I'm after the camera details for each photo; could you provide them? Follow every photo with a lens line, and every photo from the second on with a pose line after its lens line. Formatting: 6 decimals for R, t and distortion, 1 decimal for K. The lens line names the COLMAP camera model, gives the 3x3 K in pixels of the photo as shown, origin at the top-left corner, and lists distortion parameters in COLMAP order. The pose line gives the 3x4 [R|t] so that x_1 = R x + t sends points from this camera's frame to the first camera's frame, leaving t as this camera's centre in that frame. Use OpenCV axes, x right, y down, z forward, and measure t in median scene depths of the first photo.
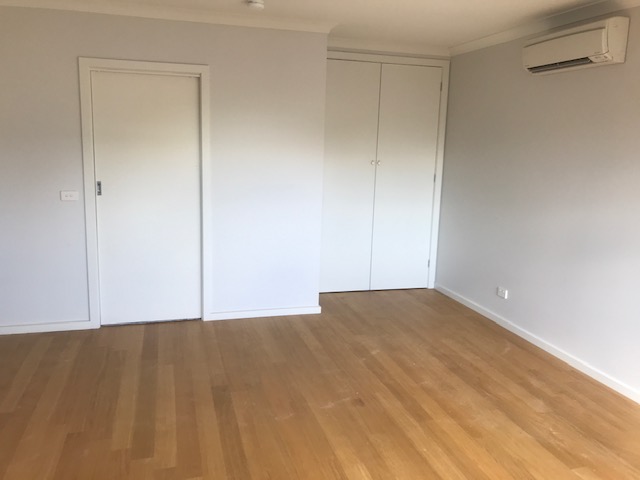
lens RADIAL K [[522.6, 0, 320.0], [0, 522.6, 240.0], [0, 0, 1]] dist [-0.001899, 0.000816]
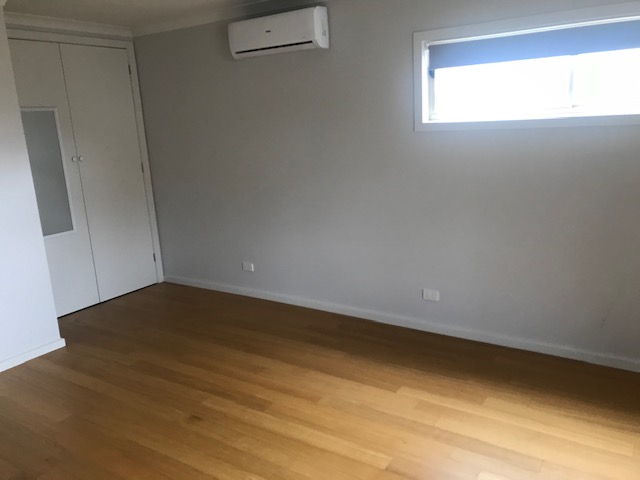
lens RADIAL K [[522.6, 0, 320.0], [0, 522.6, 240.0], [0, 0, 1]] dist [-0.001899, 0.000816]
pose [[0.756768, -0.219963, 0.615563, -0.239165], [0.193998, 0.974833, 0.109844, -0.053553], [-0.624233, 0.036292, 0.780395, 0.115473]]
